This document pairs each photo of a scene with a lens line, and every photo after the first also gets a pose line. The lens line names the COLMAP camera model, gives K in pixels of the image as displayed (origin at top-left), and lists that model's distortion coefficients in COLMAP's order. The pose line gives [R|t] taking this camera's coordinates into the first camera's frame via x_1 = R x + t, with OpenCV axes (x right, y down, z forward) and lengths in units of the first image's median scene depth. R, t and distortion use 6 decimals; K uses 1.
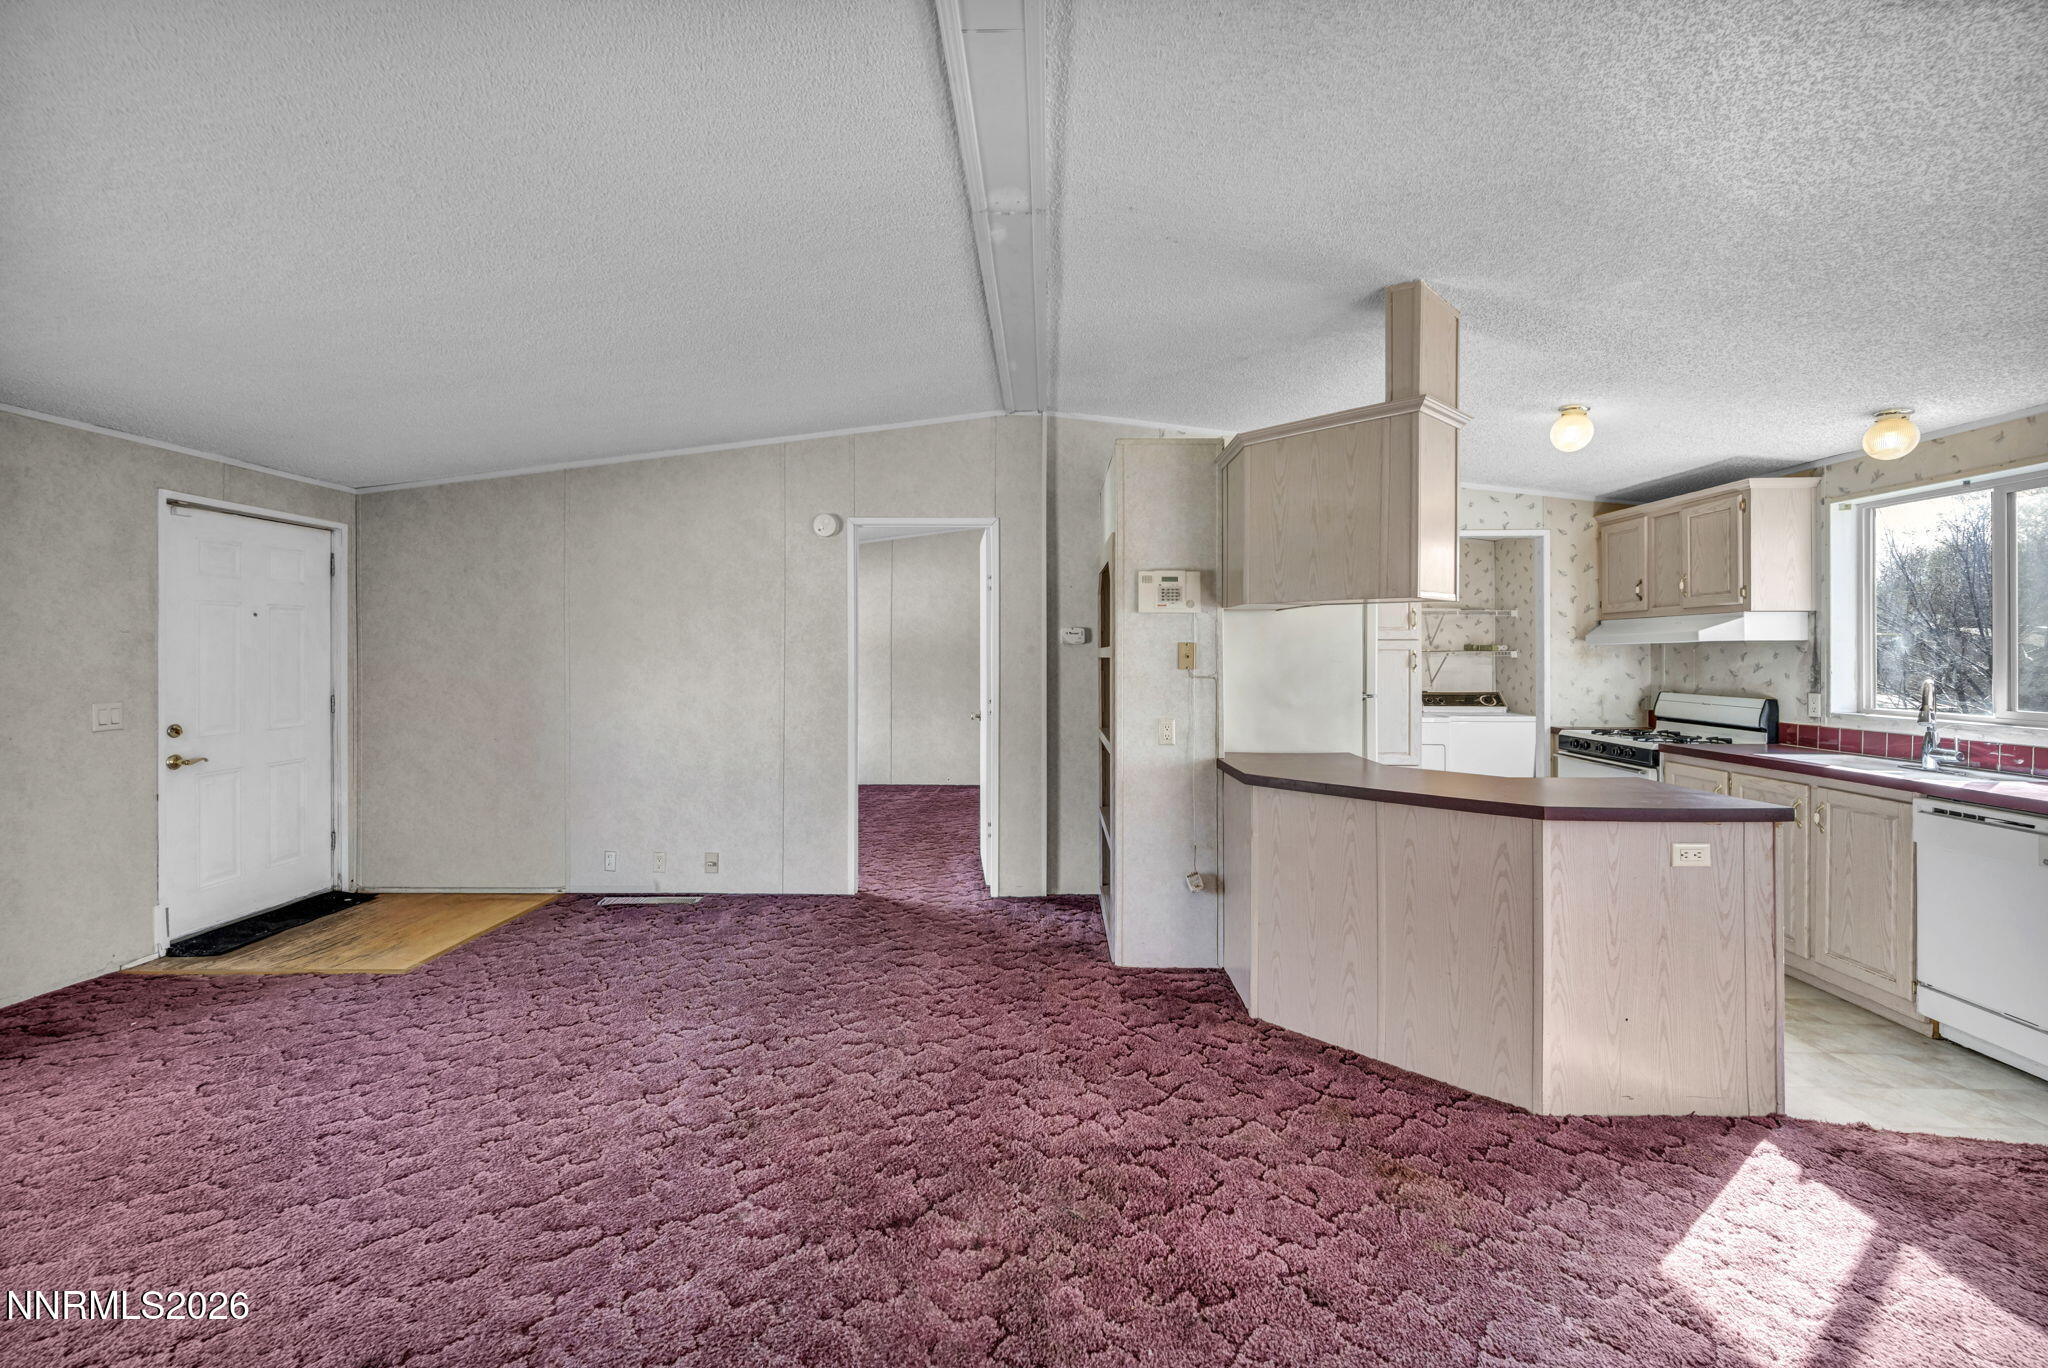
lens RADIAL K [[839.9, 0, 1029.7], [0, 839.9, 644.2], [0, 0, 1]] dist [-0.000208, -0.000314]
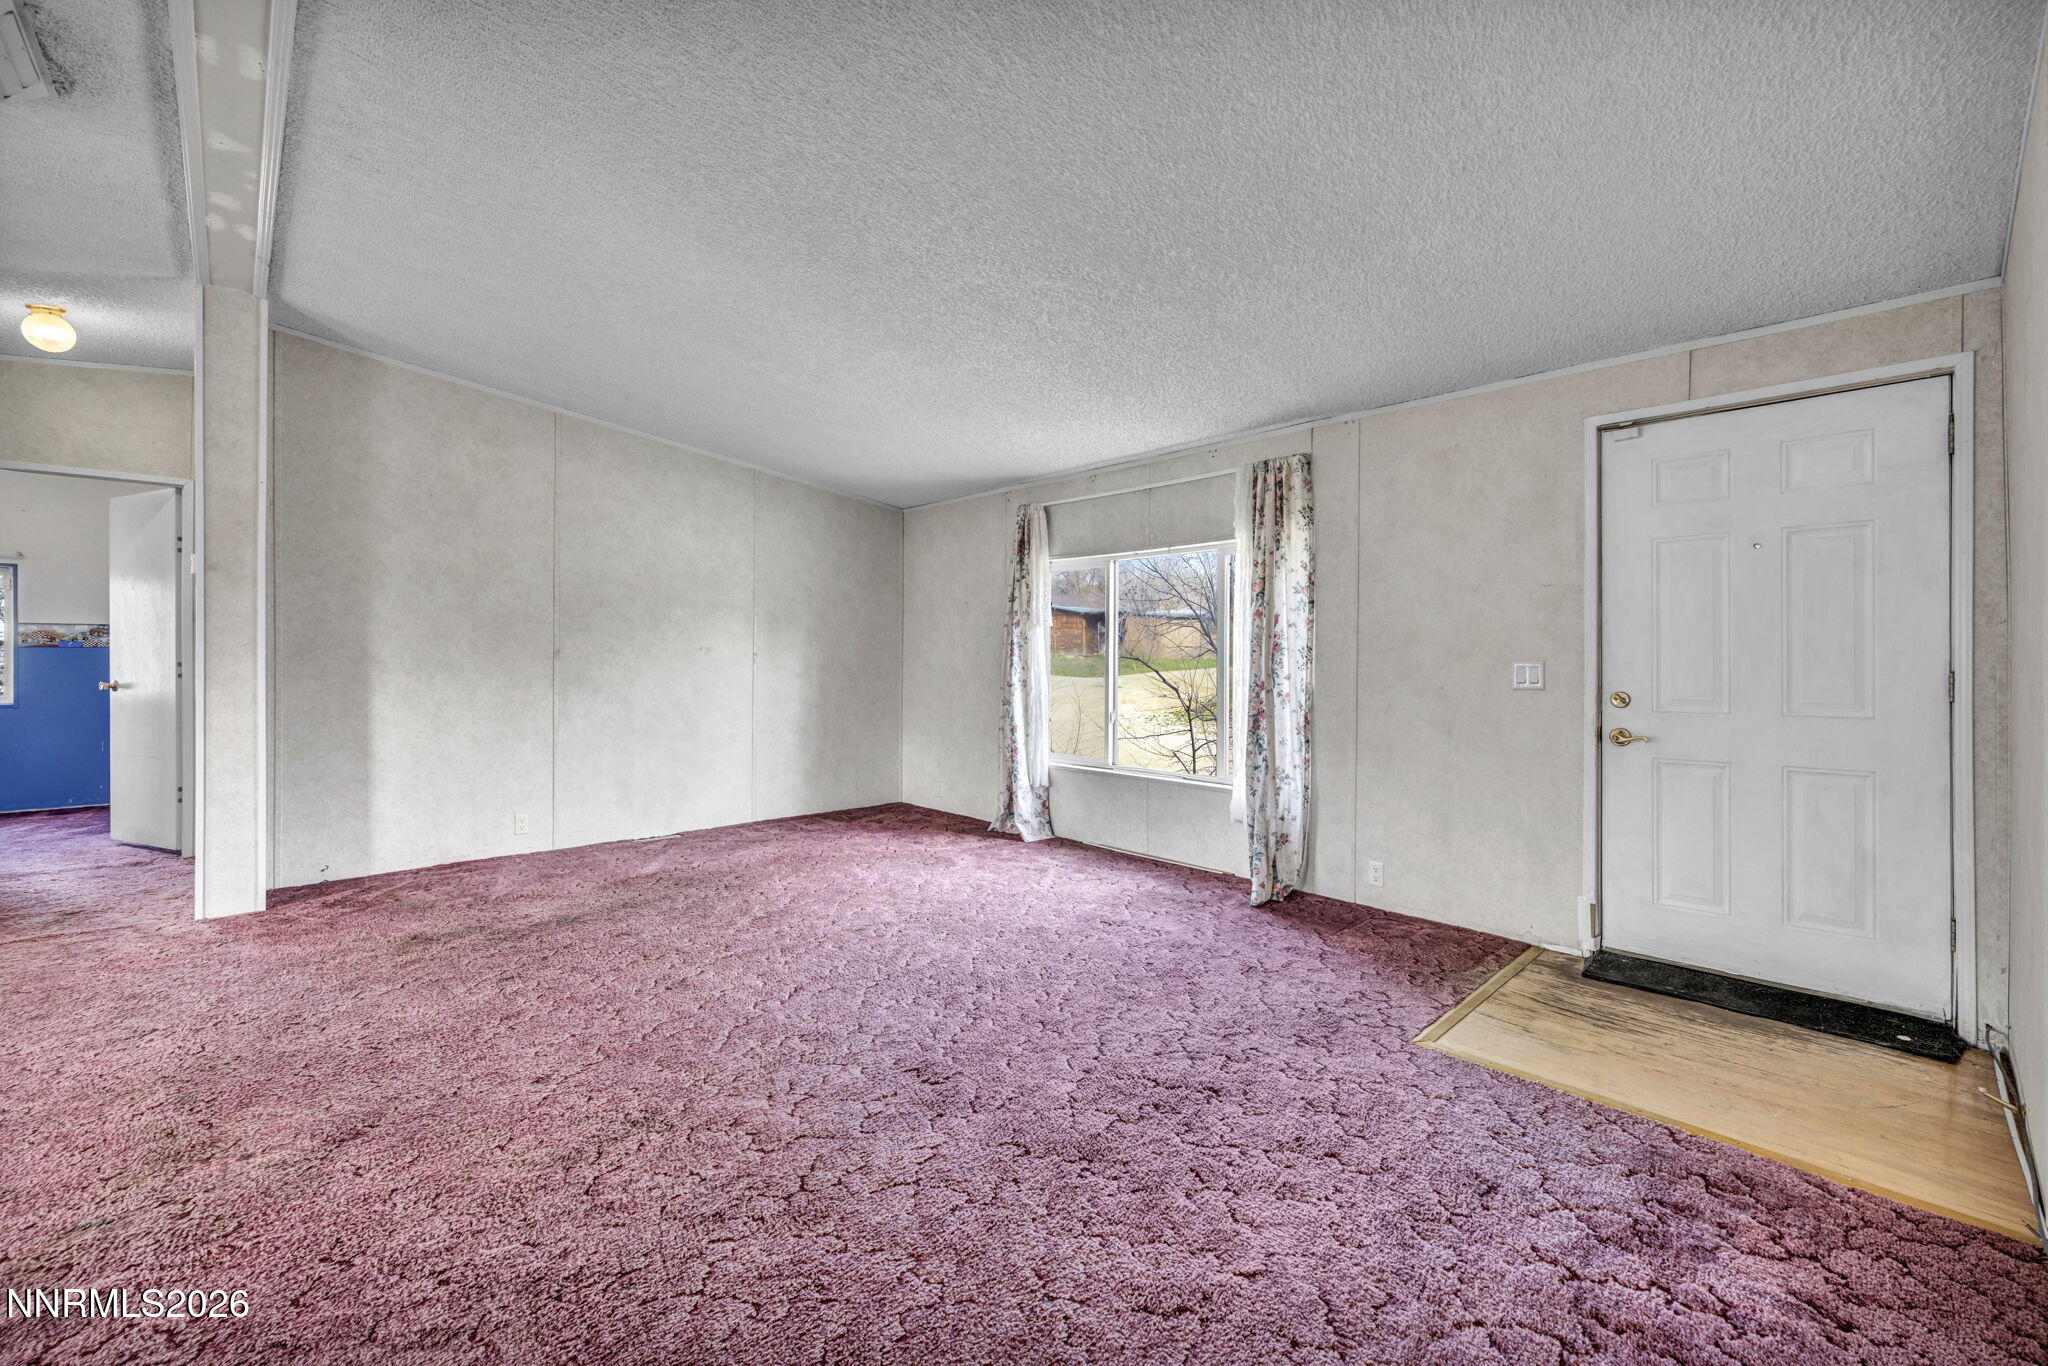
lens RADIAL K [[844.7, 0, 1024.0], [0, 844.7, 683.0], [0, 0, 1]] dist [0.001687, 0.000242]
pose [[-0.709917, 0.013789, -0.704150, -0.009896], [0.000614, 0.999820, 0.018960, 0.062740], [0.704285, 0.013027, -0.709798, 1.054401]]
